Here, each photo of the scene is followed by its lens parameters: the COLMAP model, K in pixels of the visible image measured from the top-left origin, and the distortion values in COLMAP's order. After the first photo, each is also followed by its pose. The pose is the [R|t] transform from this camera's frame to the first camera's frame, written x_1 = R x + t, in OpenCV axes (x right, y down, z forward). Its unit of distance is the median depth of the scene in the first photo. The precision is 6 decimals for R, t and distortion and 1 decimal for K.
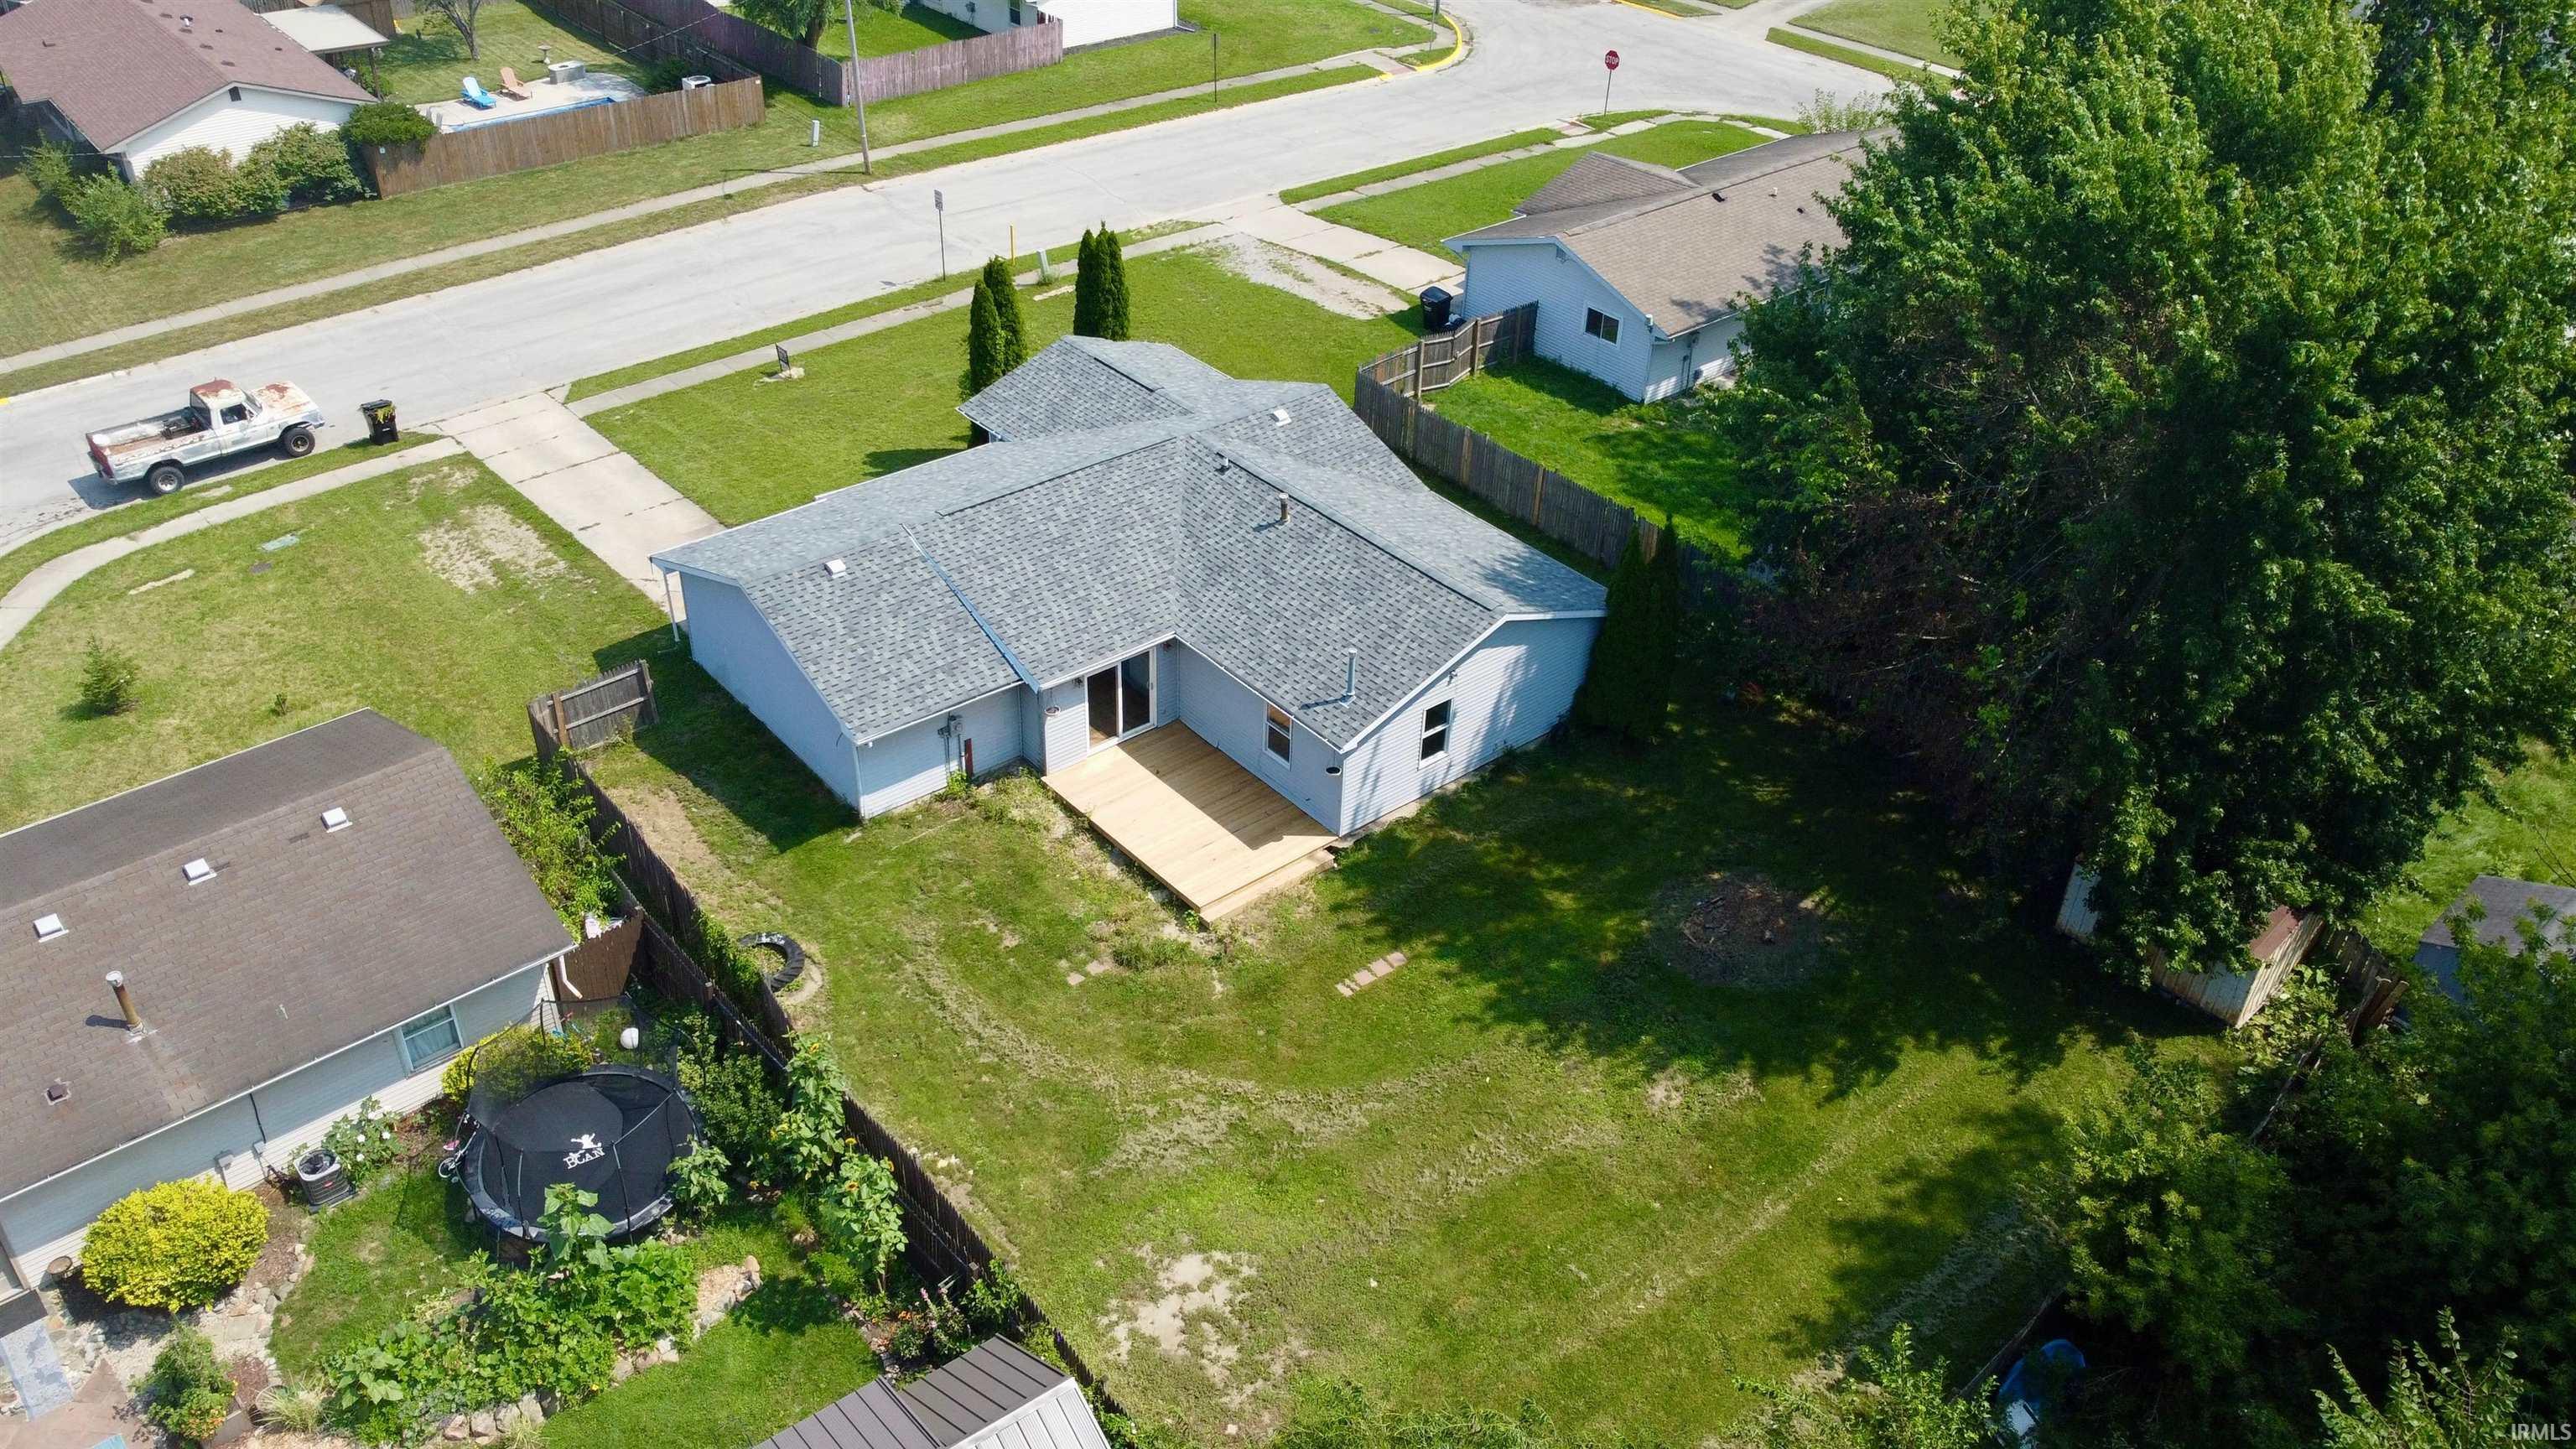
lens RADIAL K [[1947.6, 0, 1285.9], [0, 1947.6, 725.7], [0, 0, 1]] dist [-0.001130, -0.001190]
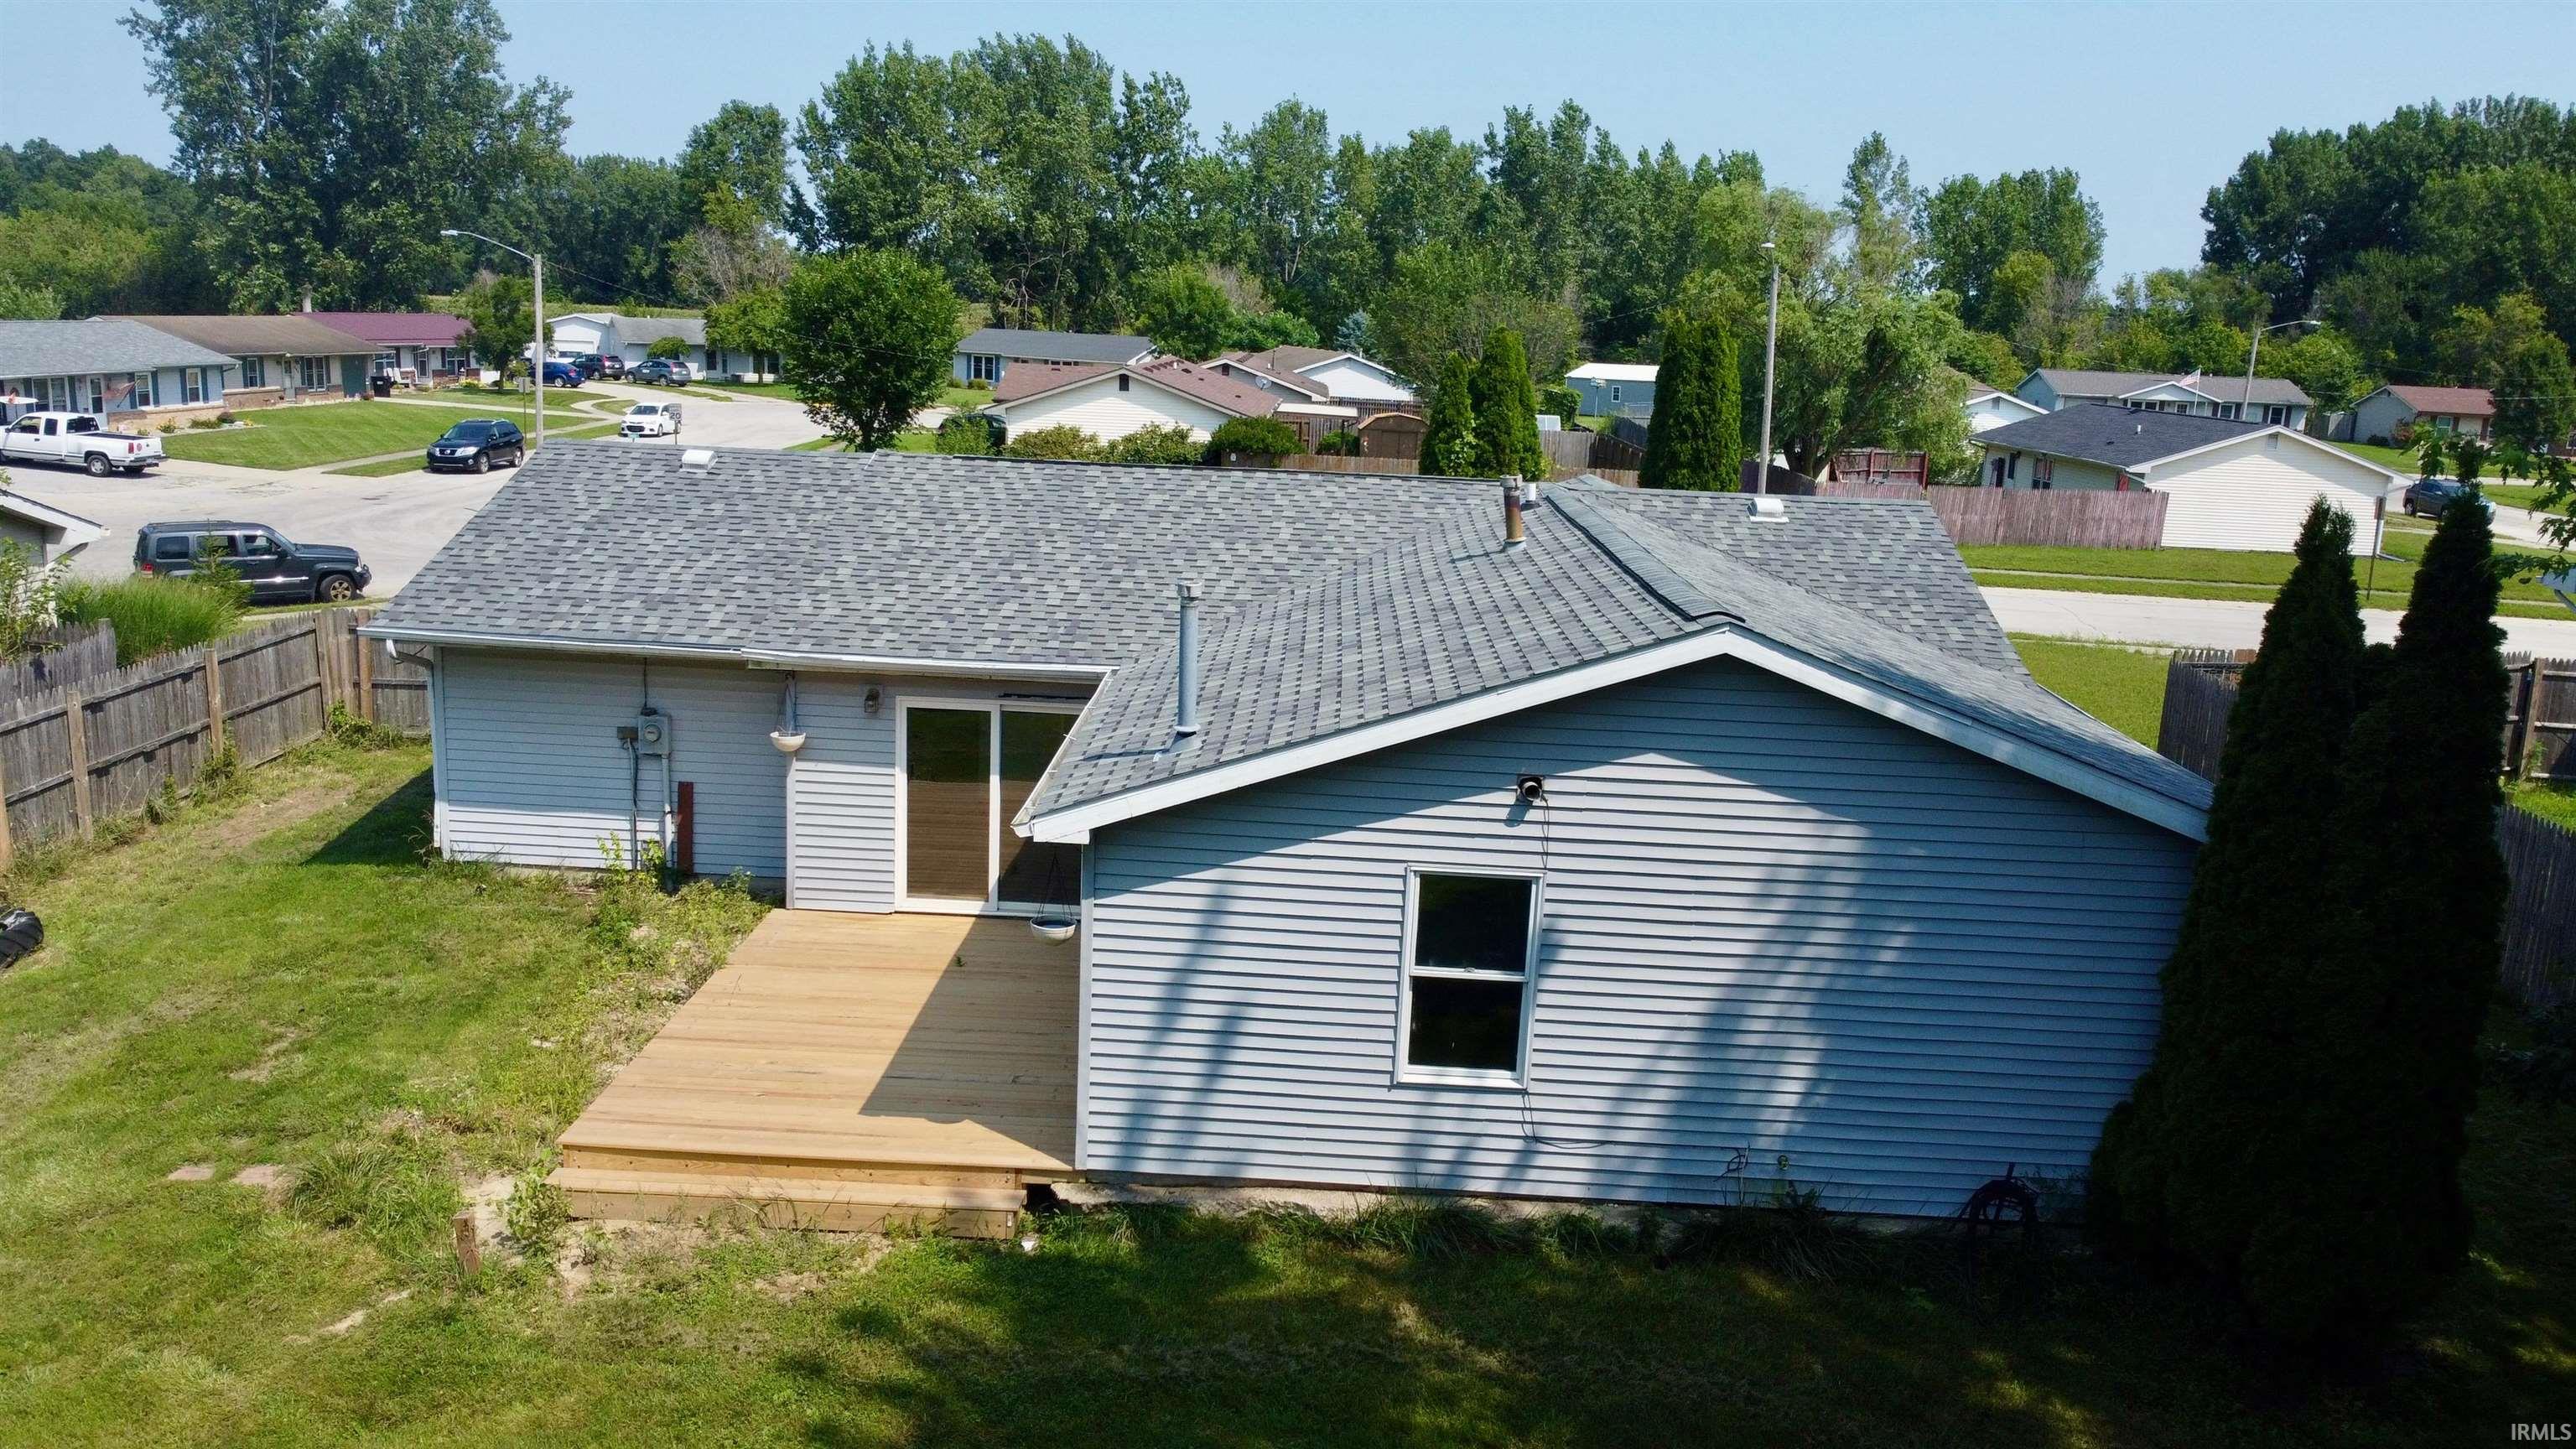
lens RADIAL K [[1947.6, 0, 1268.8], [0, 1947.6, 728.8], [0, 0, 1]] dist [-0.001130, -0.001190]
pose [[0.740502, 0.140465, -0.657212, 0.241284], [-0.395784, 0.881491, -0.257542, 0.058524], [0.543151, 0.450824, 0.708340, 0.689980]]
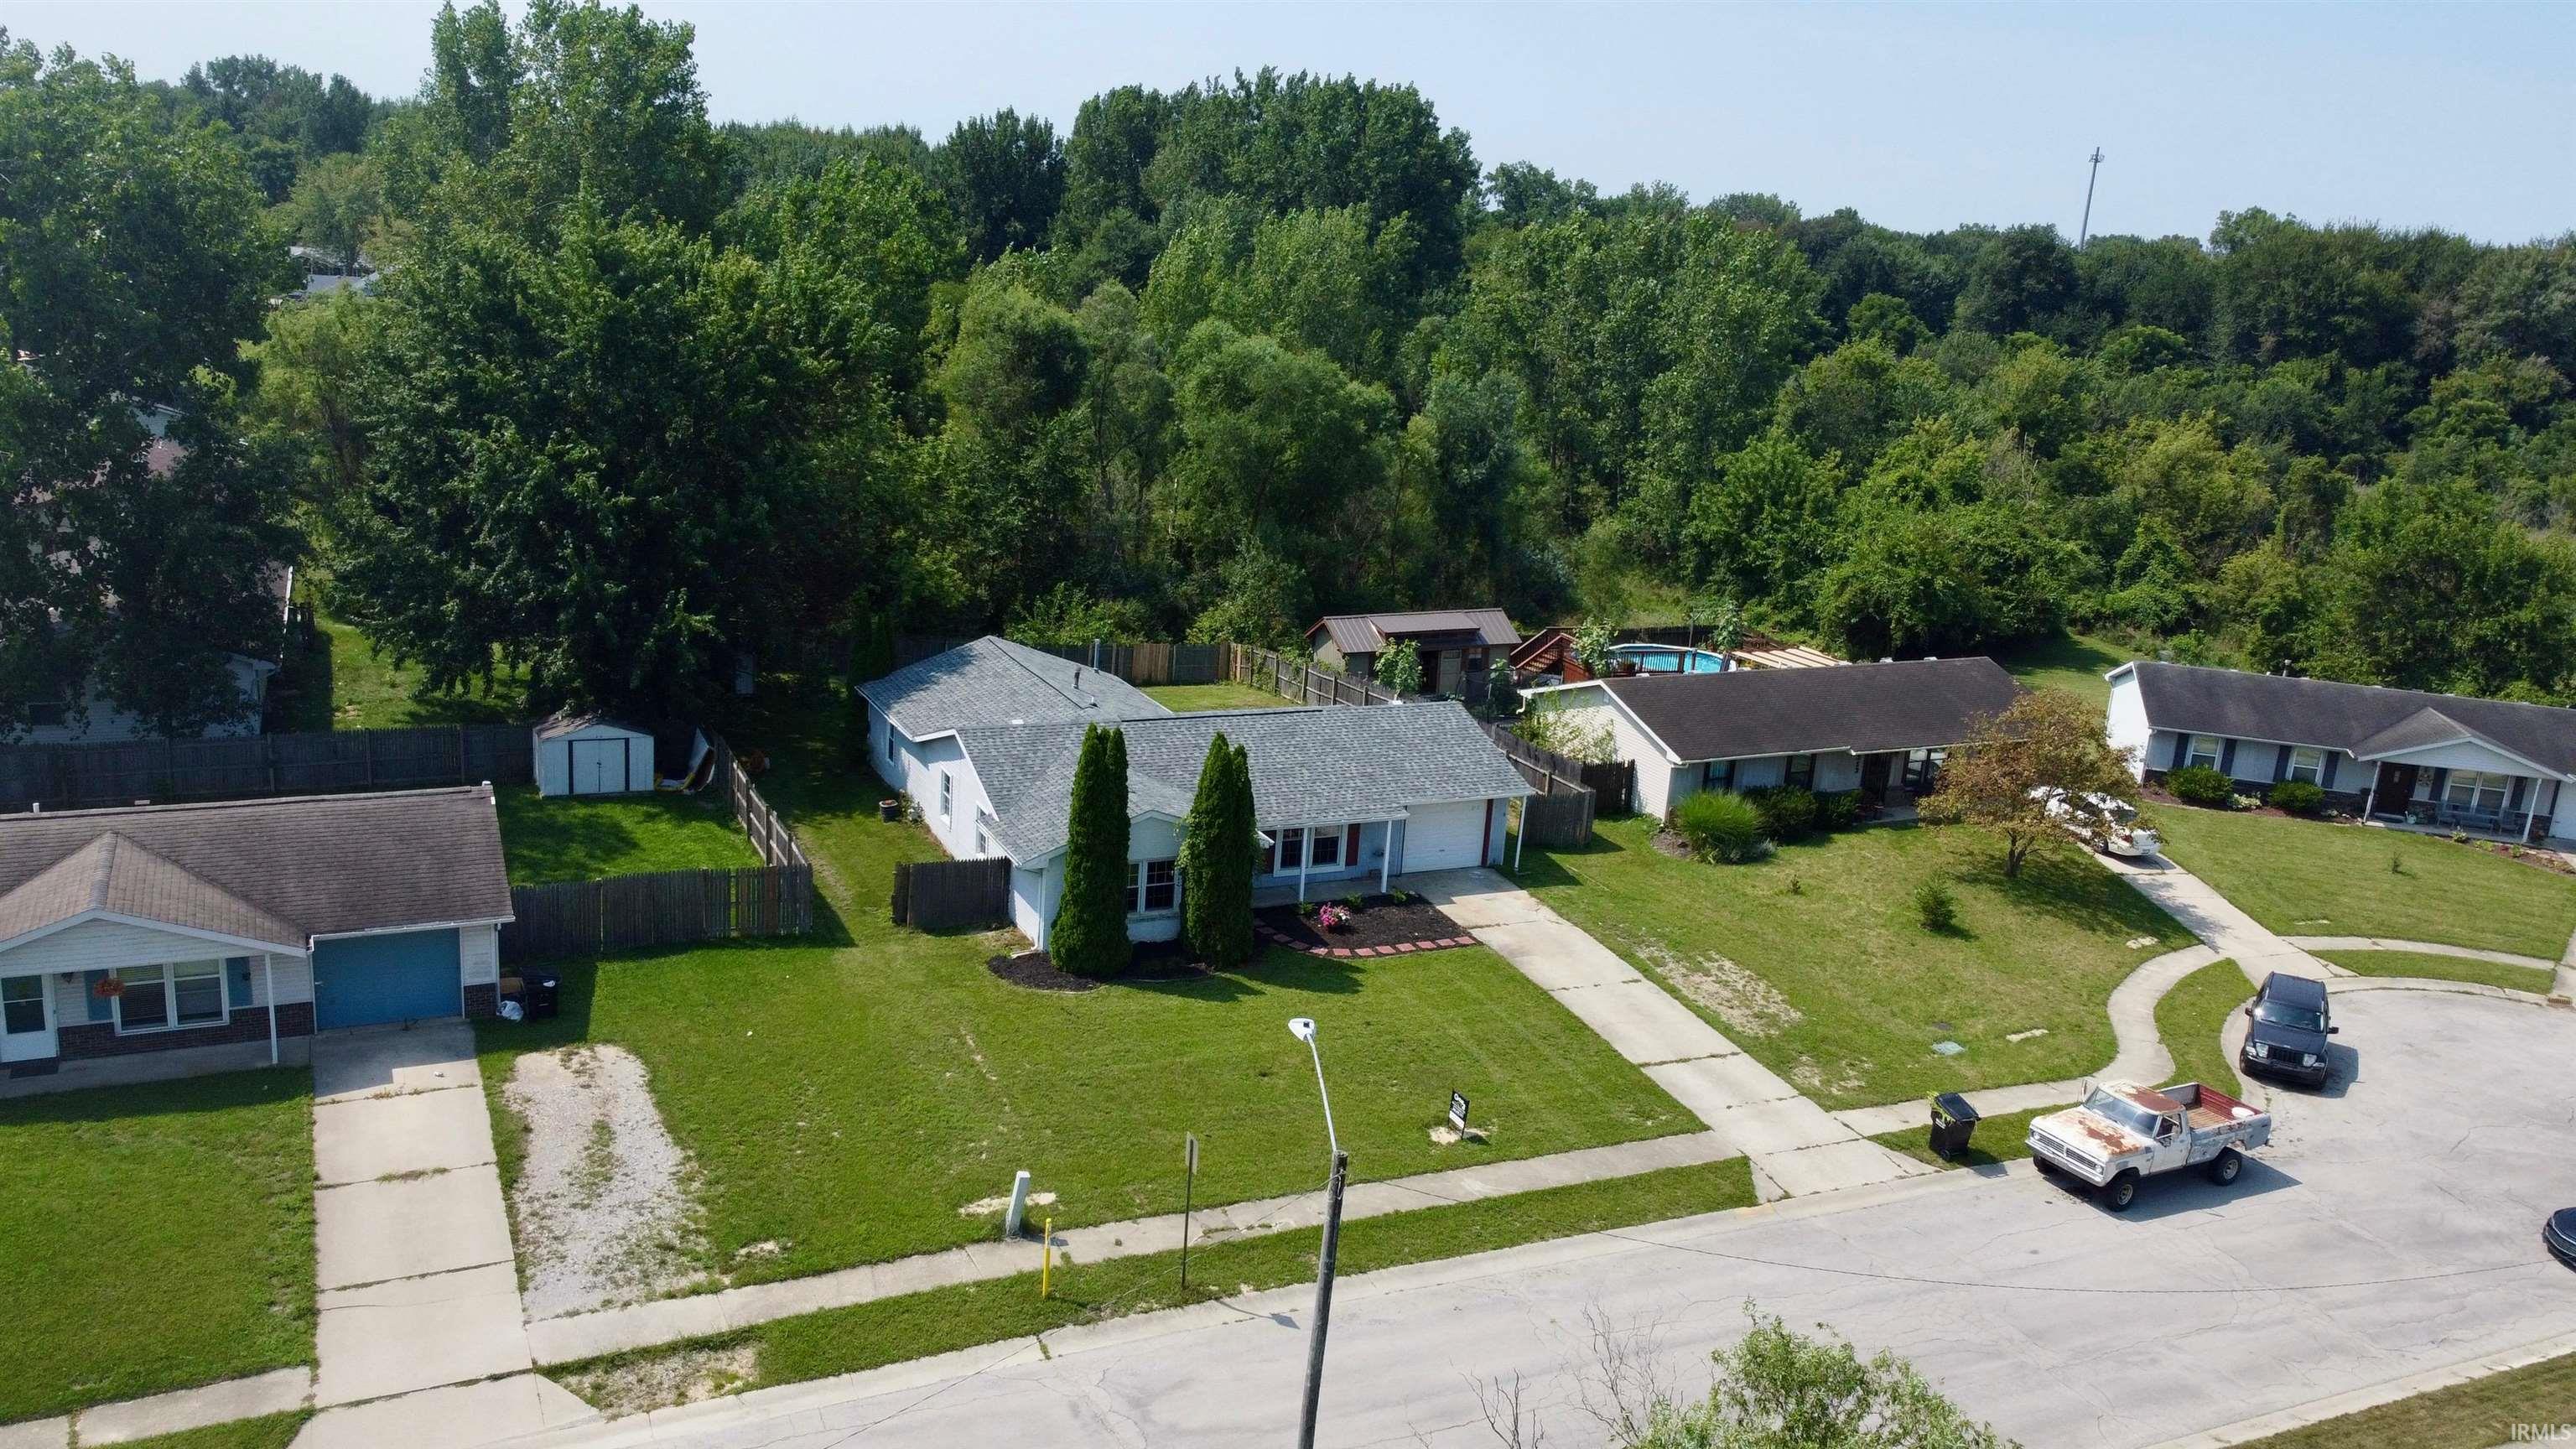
lens RADIAL K [[1947.6, 0, 1279.8], [0, 1947.6, 716.7], [0, 0, 1]] dist [-0.001130, -0.001190]
pose [[-0.962409, -0.160996, 0.218746, -0.442911], [0.058585, 0.663371, 0.745994, -1.108994], [-0.265212, 0.730766, -0.629002, 1.839797]]
